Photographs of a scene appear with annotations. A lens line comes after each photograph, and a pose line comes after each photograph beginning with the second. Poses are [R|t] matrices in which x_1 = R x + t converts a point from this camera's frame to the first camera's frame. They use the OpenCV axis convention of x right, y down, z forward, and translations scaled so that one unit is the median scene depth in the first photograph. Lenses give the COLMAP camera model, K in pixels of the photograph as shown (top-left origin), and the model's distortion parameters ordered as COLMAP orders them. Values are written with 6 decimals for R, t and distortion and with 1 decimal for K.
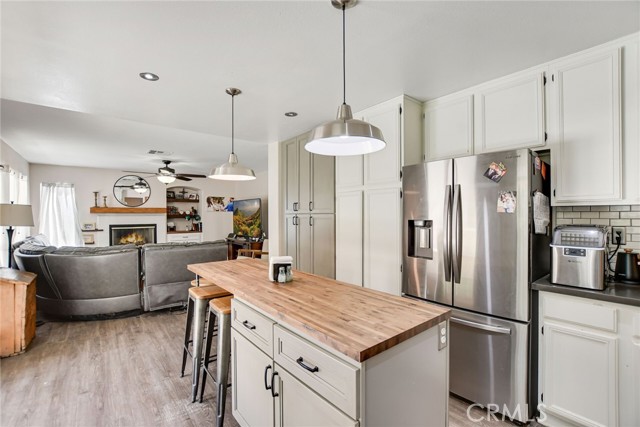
lens RADIAL K [[283.3, 0, 317.8], [0, 283.3, 214.9], [0, 0, 1]] dist [-0.037397, 0.006134]
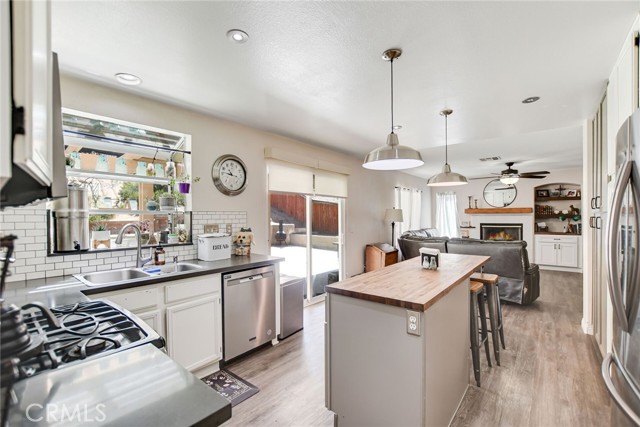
lens RADIAL K [[283.3, 0, 317.8], [0, 283.3, 214.9], [0, 0, 1]] dist [-0.037397, 0.006134]
pose [[0.200752, -0.003223, -0.979637, 0.260146], [0.003679, 0.999990, -0.002536, 0.000536], [0.979635, -0.003095, 0.200761, 0.072013]]
